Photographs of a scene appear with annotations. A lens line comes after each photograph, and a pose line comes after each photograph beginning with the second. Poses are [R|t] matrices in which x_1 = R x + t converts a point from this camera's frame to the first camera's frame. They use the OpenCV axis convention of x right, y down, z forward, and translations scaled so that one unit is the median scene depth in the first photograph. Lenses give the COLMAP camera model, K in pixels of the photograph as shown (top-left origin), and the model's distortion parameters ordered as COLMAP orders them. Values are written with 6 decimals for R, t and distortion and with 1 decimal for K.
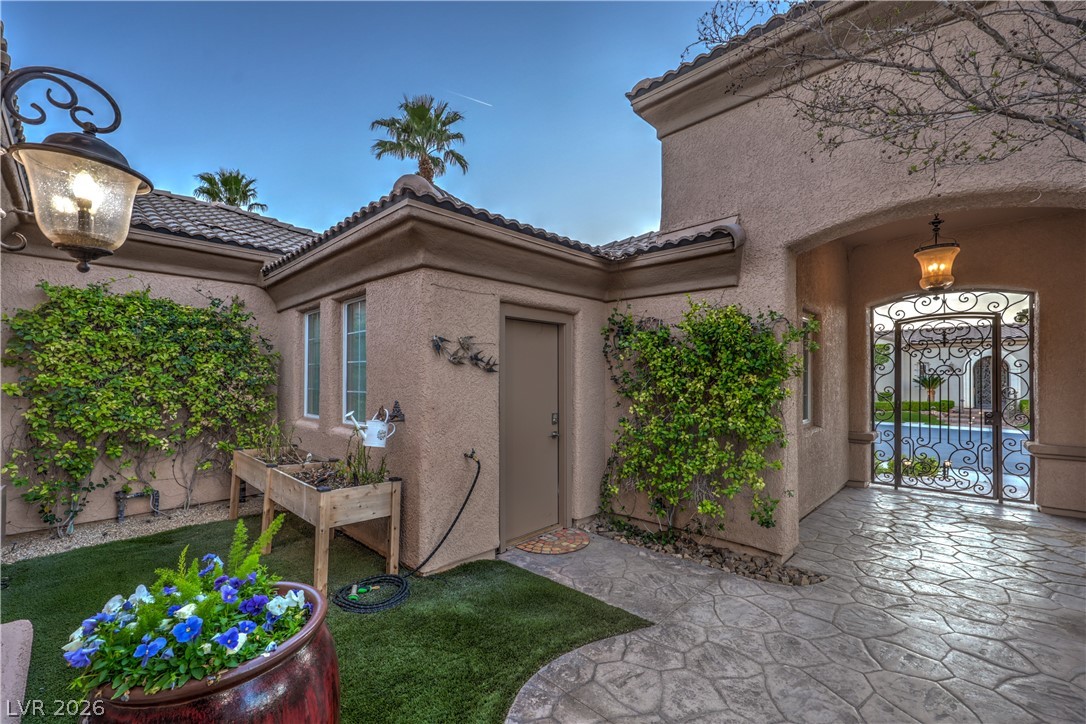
lens RADIAL K [[451.0, 0, 545.1], [0, 451.0, 373.5], [0, 0, 1]] dist [0.002901, 0.000057]
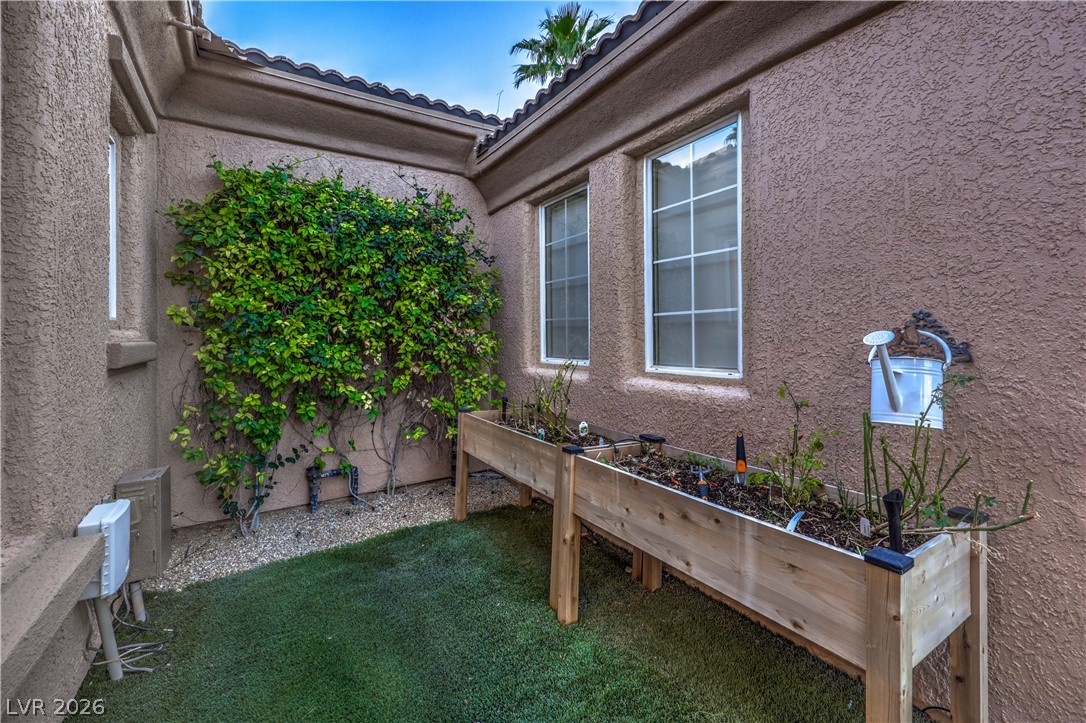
lens RADIAL K [[451.0, 0, 534.9], [0, 451.0, 334.4], [0, 0, 1]] dist [0.002901, 0.000057]
pose [[0.970779, -0.011736, -0.239687, -0.451743], [0.014580, 0.999843, 0.010099, 0.056548], [0.239531, -0.013298, 0.970798, 0.423495]]
